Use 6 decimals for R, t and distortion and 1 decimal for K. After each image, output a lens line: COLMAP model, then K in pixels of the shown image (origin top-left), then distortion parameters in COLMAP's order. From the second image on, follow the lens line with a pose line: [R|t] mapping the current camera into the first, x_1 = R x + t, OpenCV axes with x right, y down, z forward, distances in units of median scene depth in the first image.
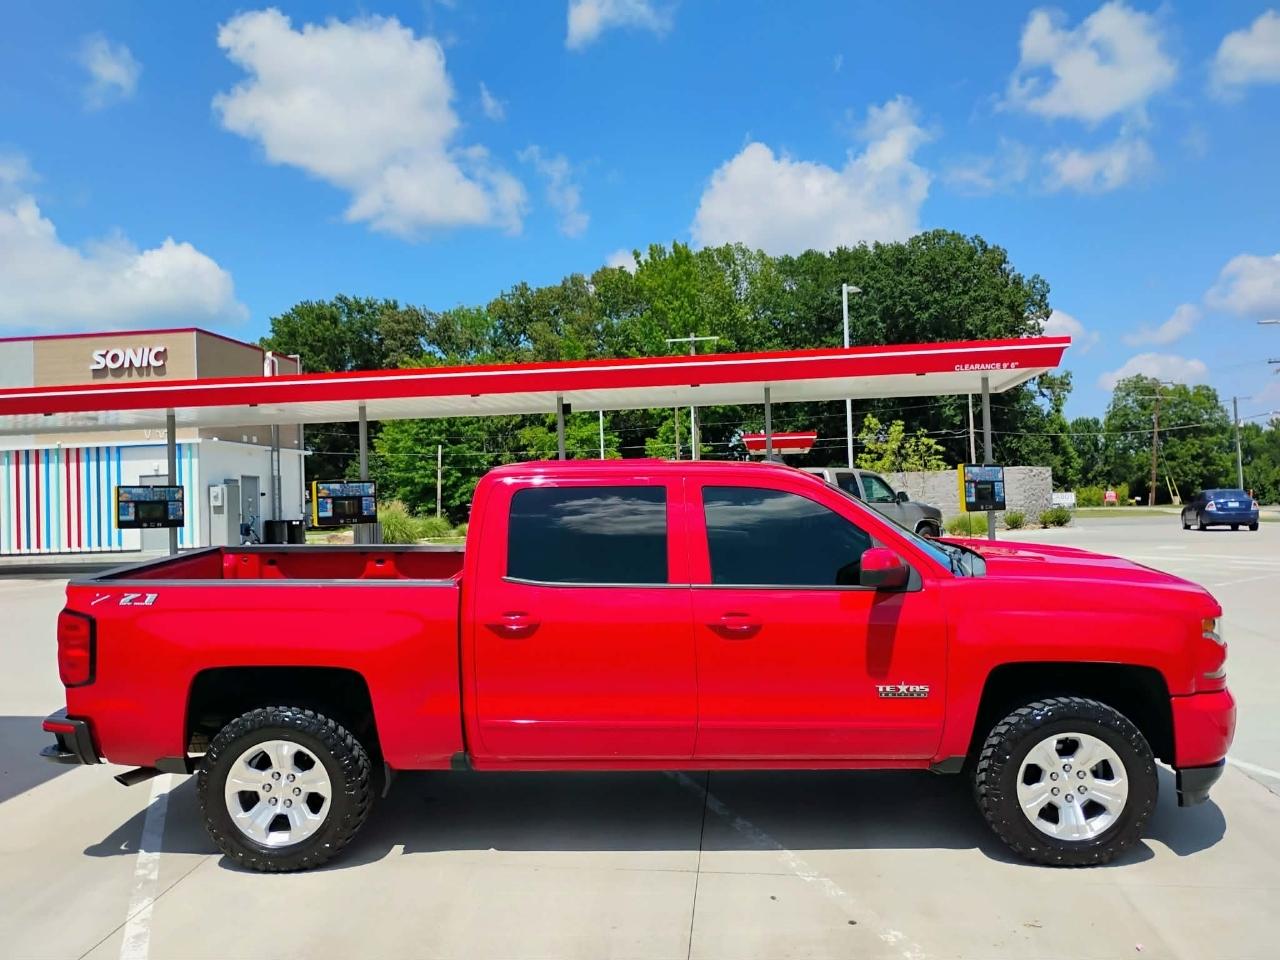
lens RADIAL K [[1062.7, 0, 635.4], [0, 1062.7, 481.8], [0, 0, 1]] dist [0.051576, -0.064415]
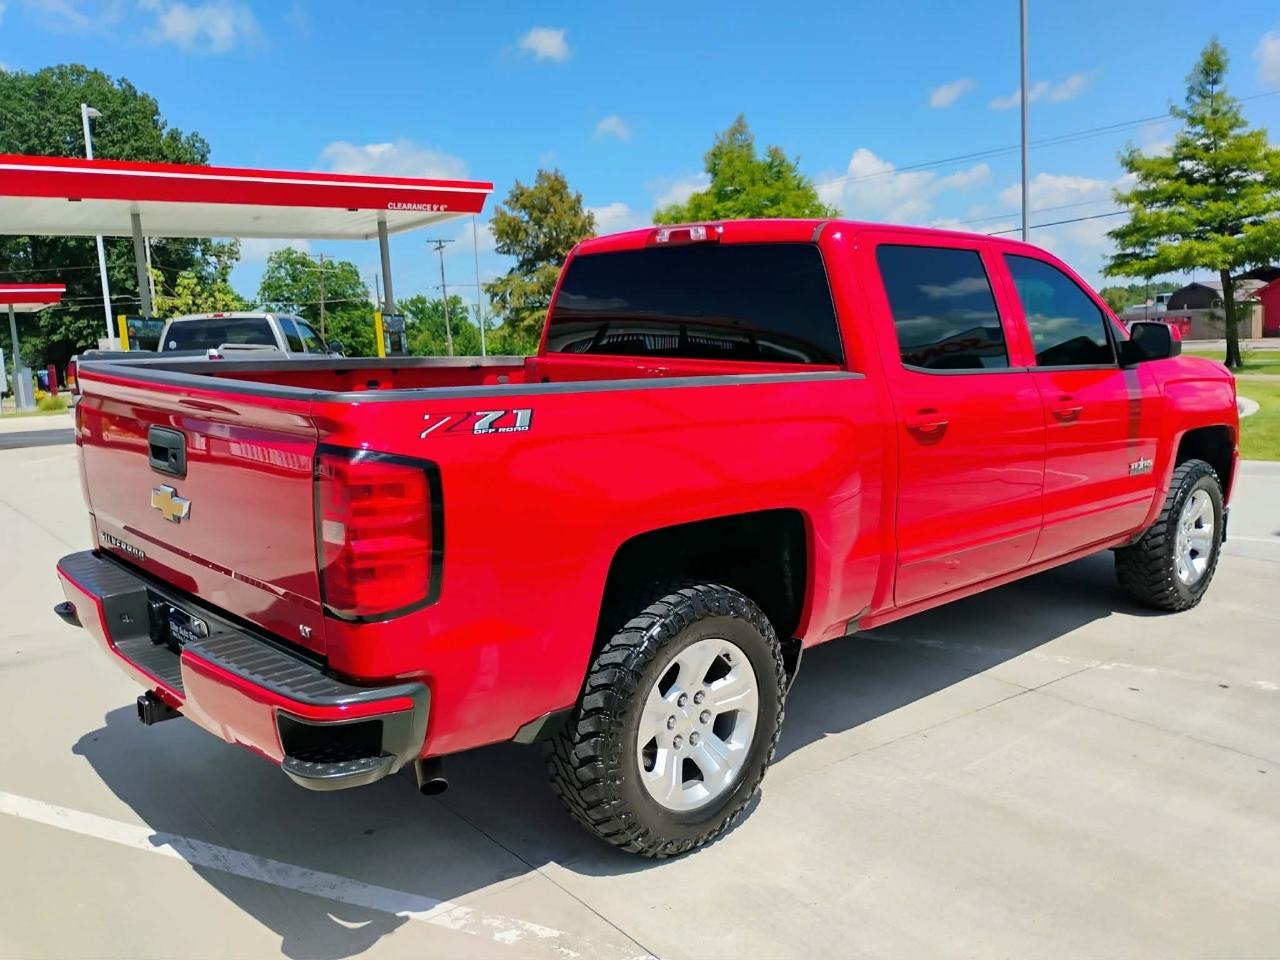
lens RADIAL K [[1062.7, 0, 645.9], [0, 1062.7, 483.7], [0, 0, 1]] dist [0.051576, -0.064415]
pose [[0.710776, -0.097252, 0.696663, -0.123197], [0.014577, 0.992220, 0.123638, 0.012630], [-0.703267, -0.077724, 0.706664, 0.096877]]
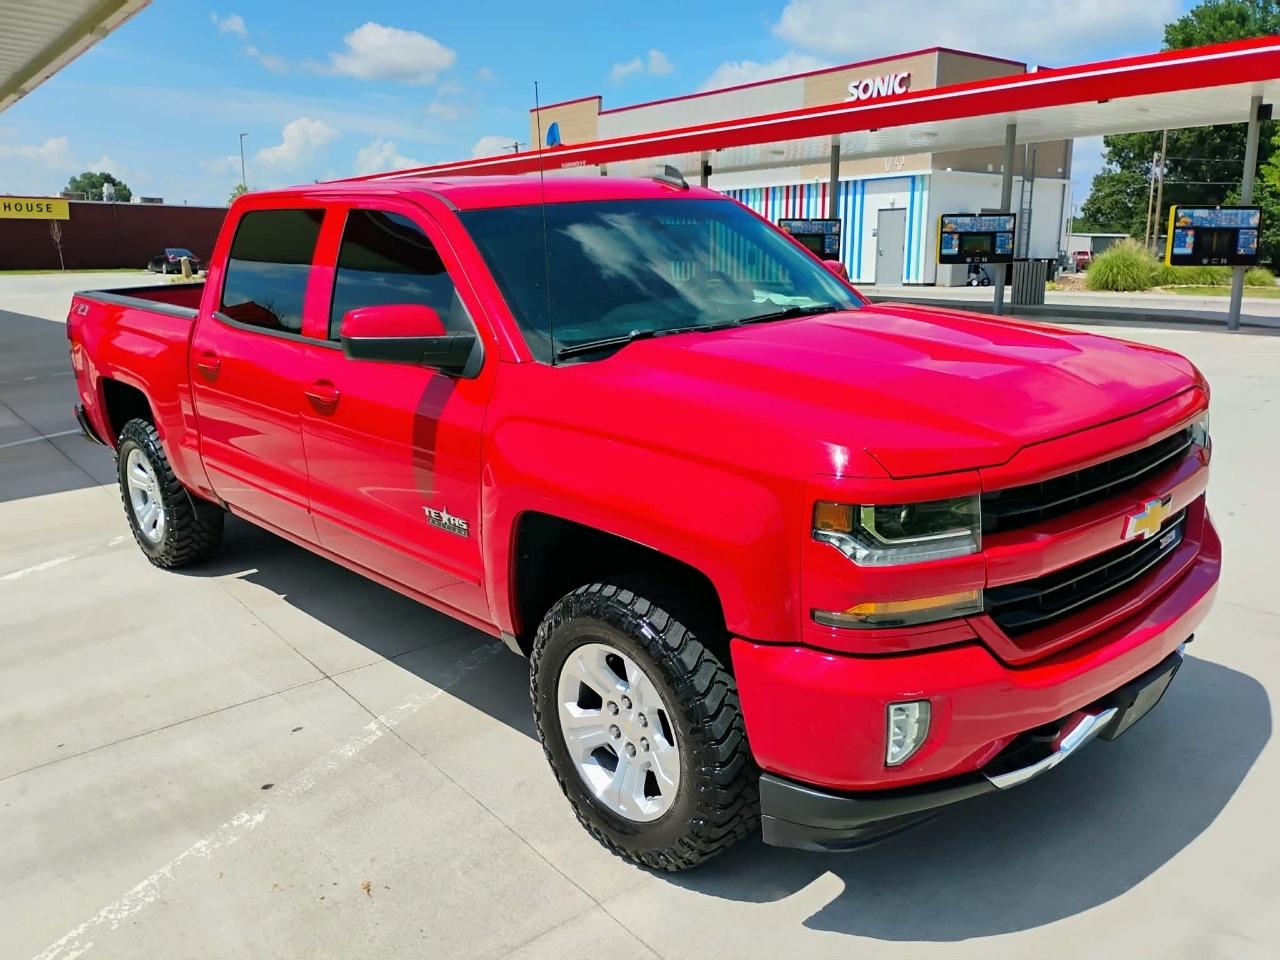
lens RADIAL K [[1062.7, 0, 632.4], [0, 1062.7, 478.1], [0, 0, 1]] dist [0.051576, -0.064415]
pose [[0.697646, 0.175443, -0.694629, 0.125831], [-0.006033, 0.970957, 0.239176, 0.001036], [0.716417, -0.162669, 0.678443, 0.099185]]
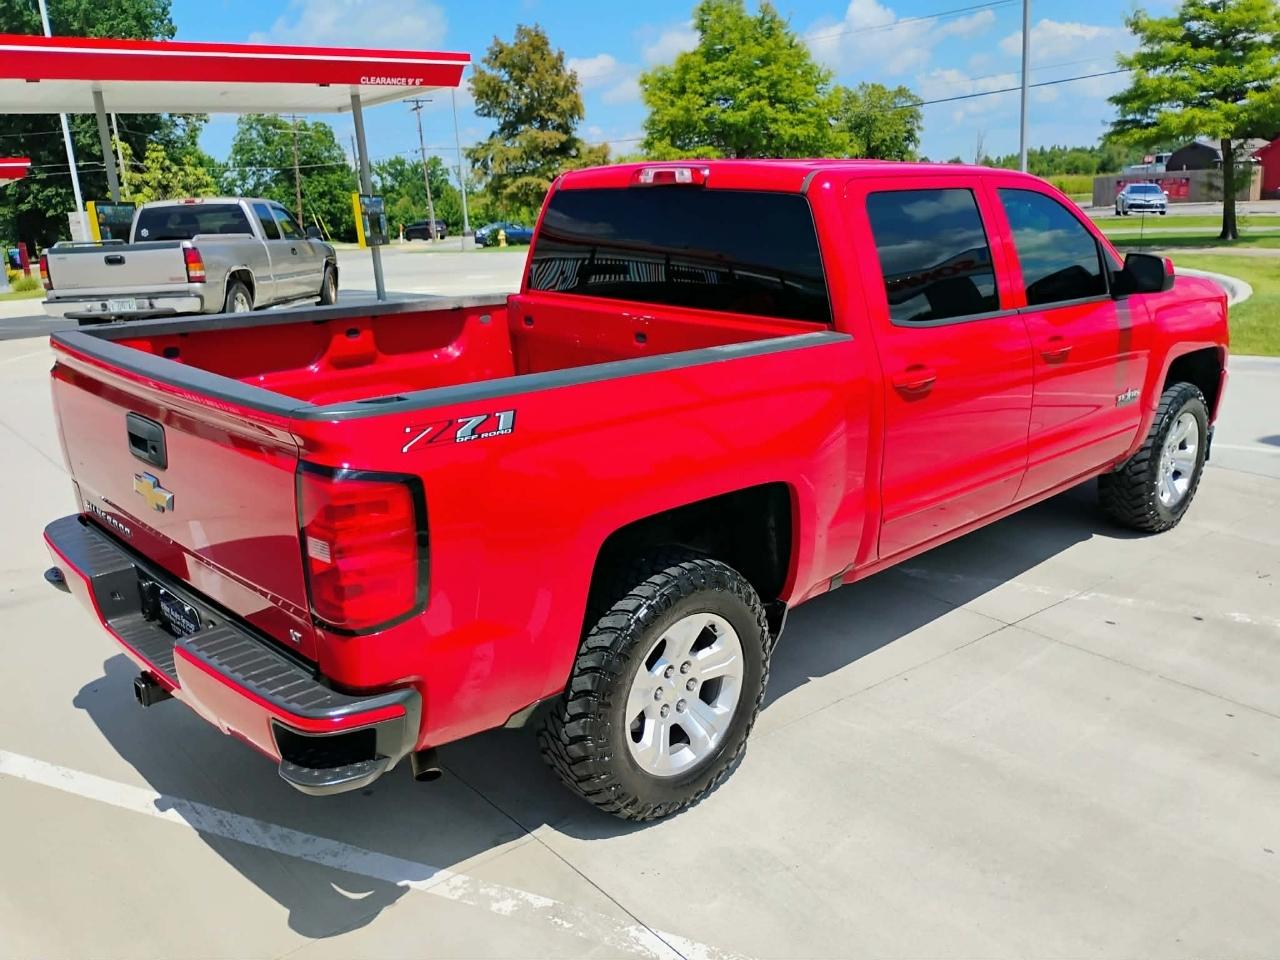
lens RADIAL K [[1062.7, 0, 646.8], [0, 1062.7, 483.4], [0, 0, 1]] dist [0.051576, -0.064415]
pose [[0.701750, -0.190295, 0.686538, -0.121397], [0.022228, 0.969045, 0.245880, 0.002659], [-0.712076, -0.157286, 0.684258, 0.097944]]
